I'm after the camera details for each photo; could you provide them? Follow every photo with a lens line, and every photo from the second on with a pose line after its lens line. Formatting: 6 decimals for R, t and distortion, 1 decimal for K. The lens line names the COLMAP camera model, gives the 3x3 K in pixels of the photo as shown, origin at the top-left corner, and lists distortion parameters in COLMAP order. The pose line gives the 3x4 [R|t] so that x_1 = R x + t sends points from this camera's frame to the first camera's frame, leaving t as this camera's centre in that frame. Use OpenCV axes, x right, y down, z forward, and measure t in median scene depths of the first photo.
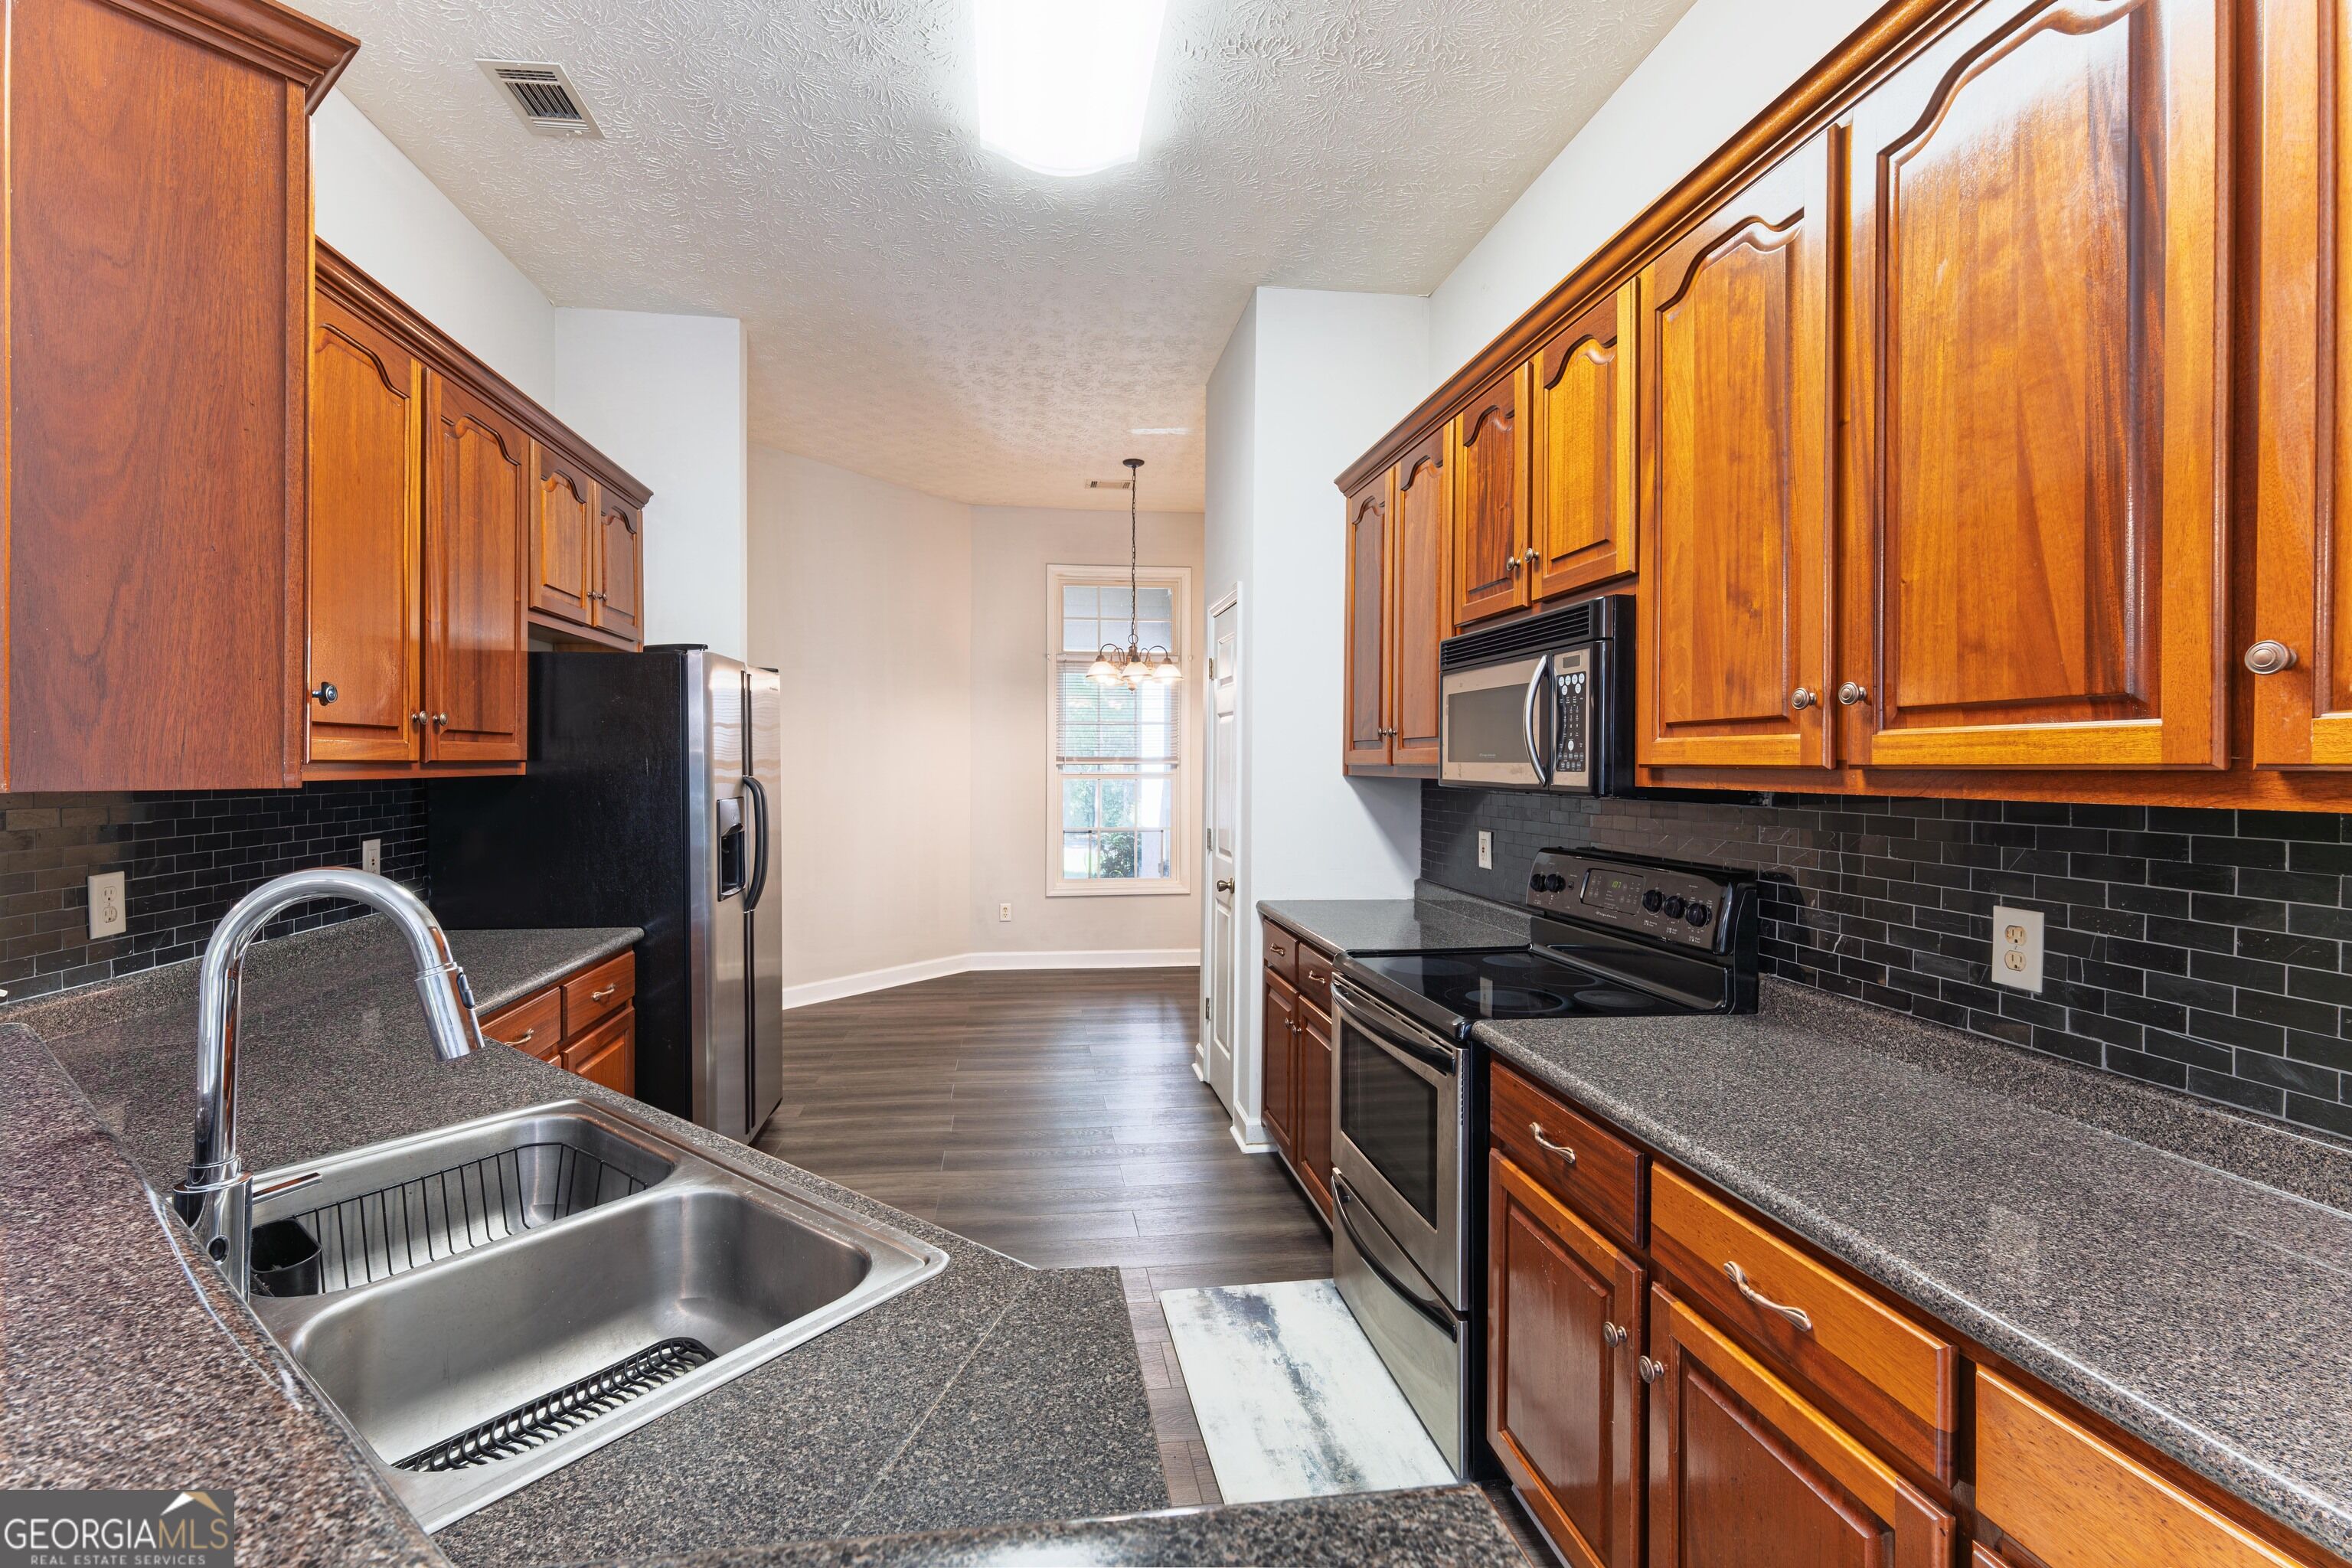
lens RADIAL K [[995.7, 0, 1168.4], [0, 995.7, 770.2], [0, 0, 1]] dist [0.001275, -0.000126]
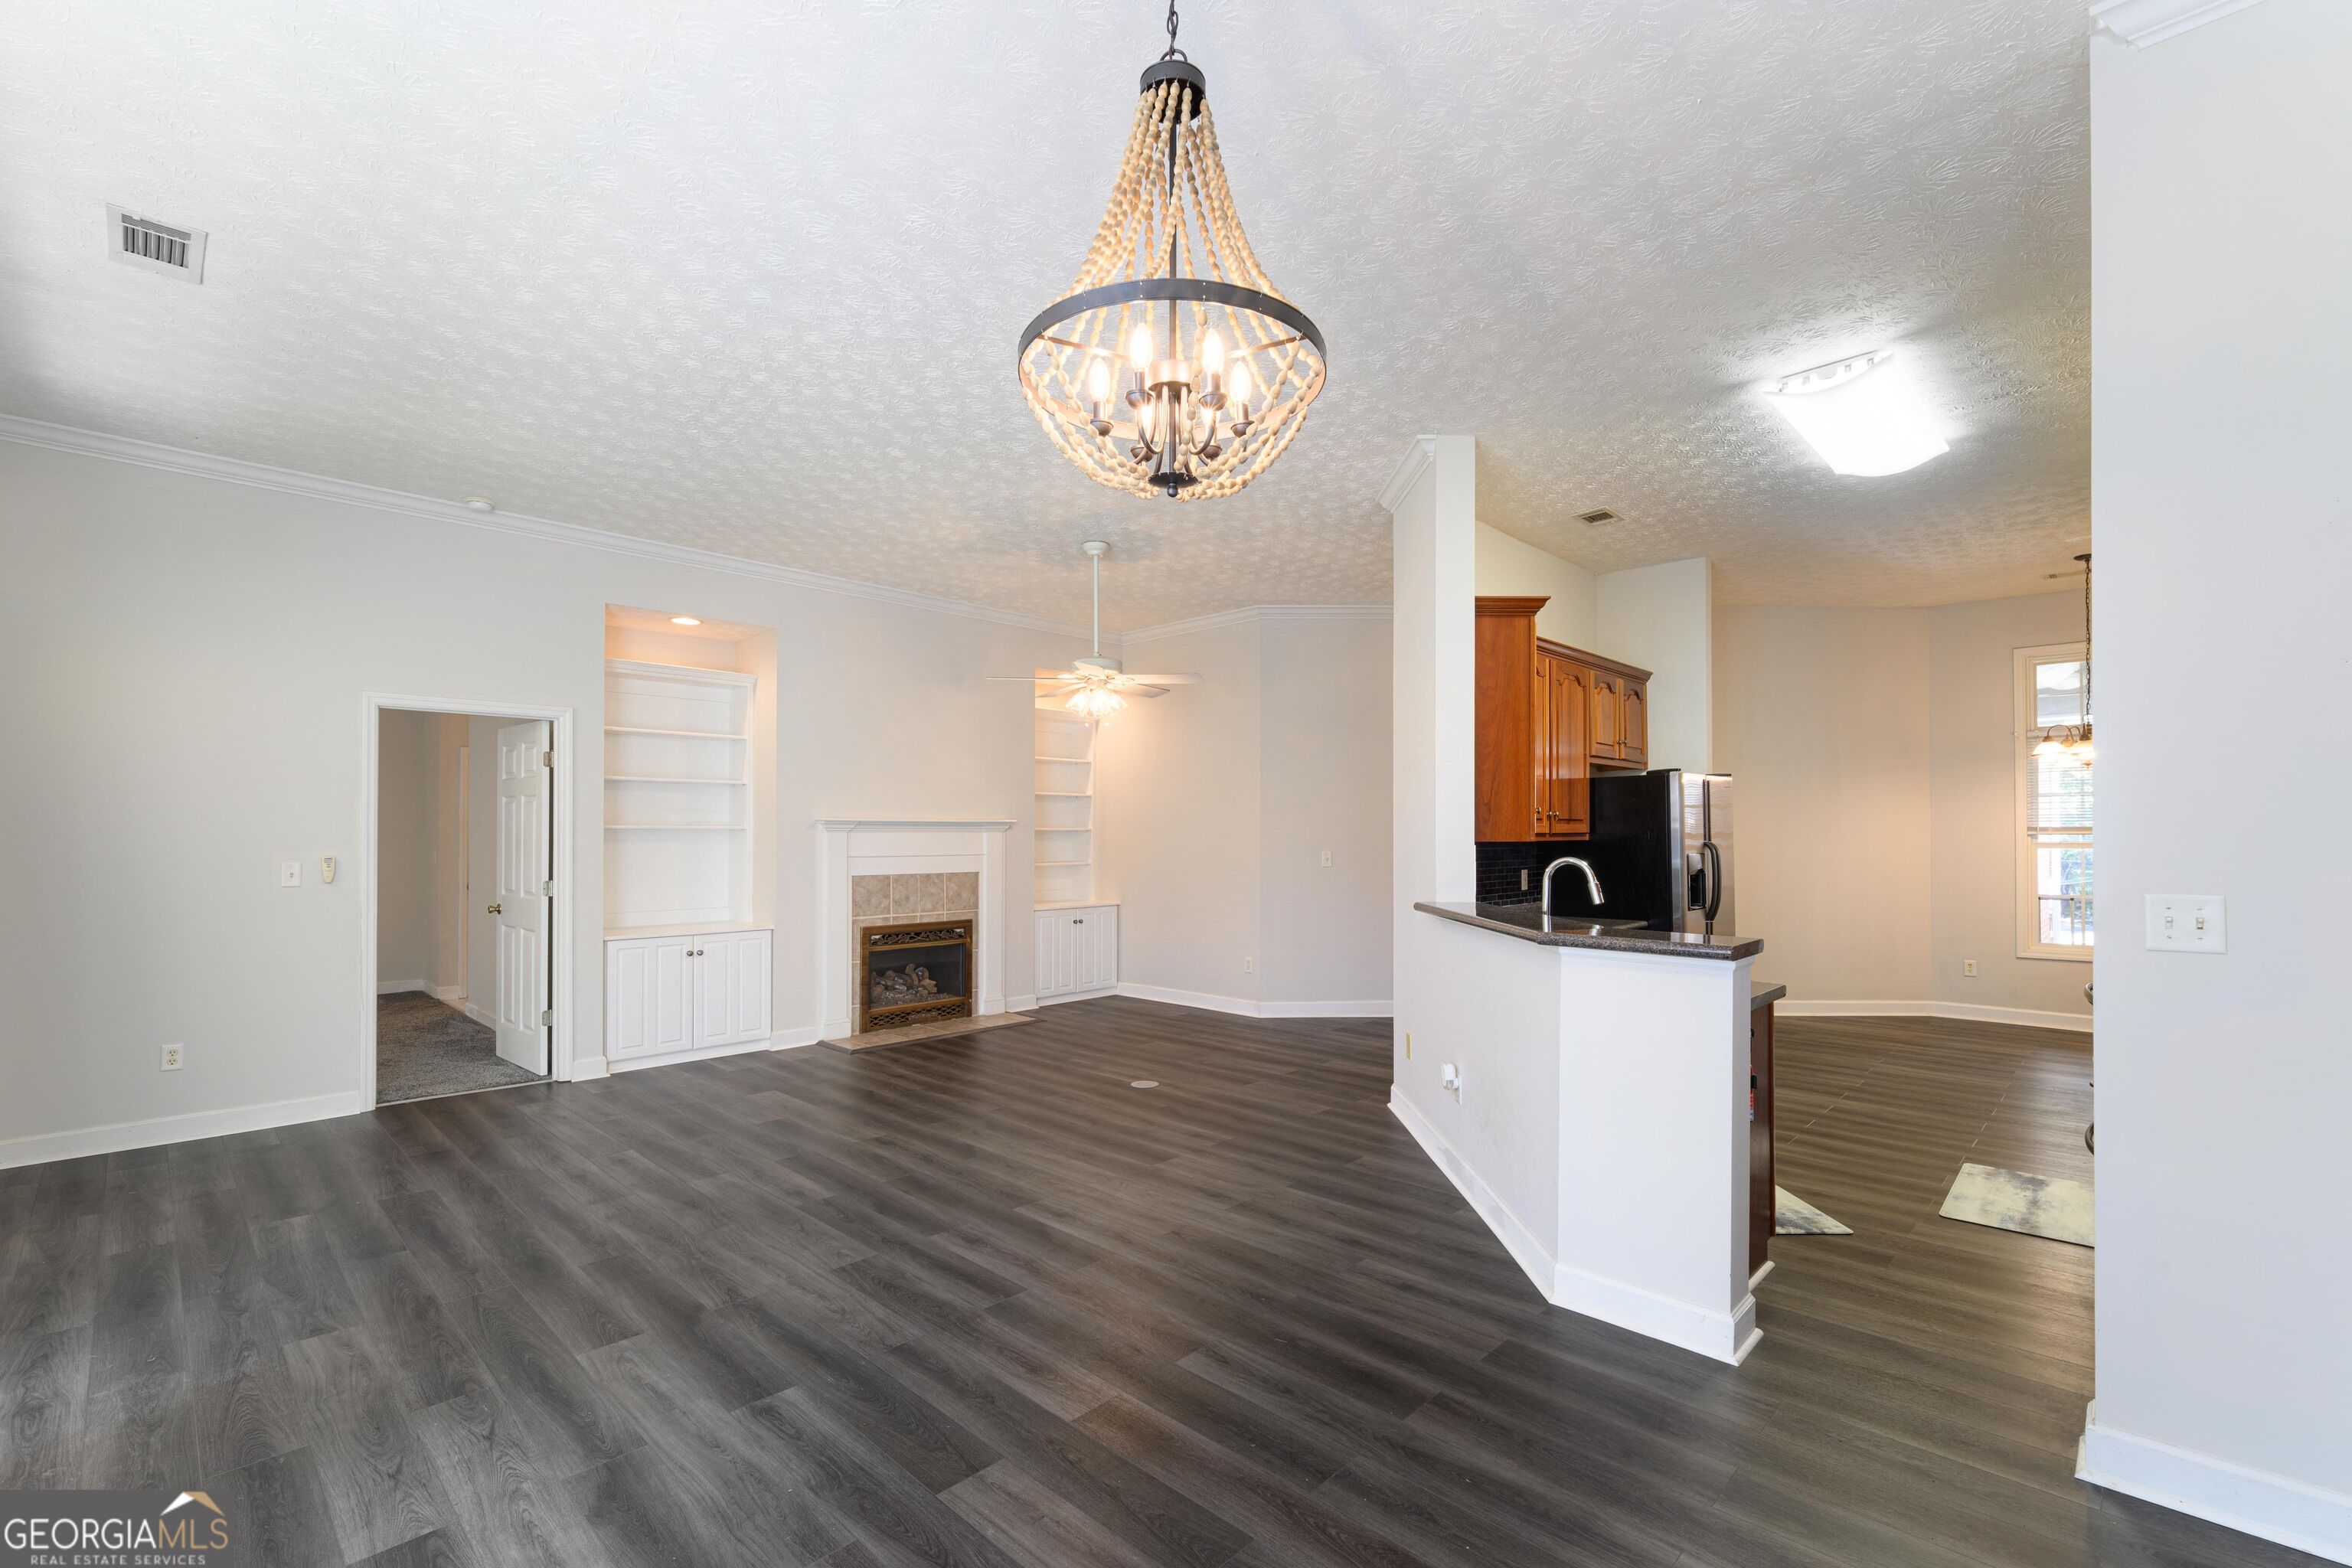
lens RADIAL K [[995.7, 0, 1180.0], [0, 995.7, 828.3], [0, 0, 1]] dist [0.001275, -0.000126]
pose [[0.601718, -0.010881, -0.798634, 0.413069], [-0.001356, 0.999892, -0.014644, 0.009058], [0.798707, 0.009895, 0.601639, -0.778030]]
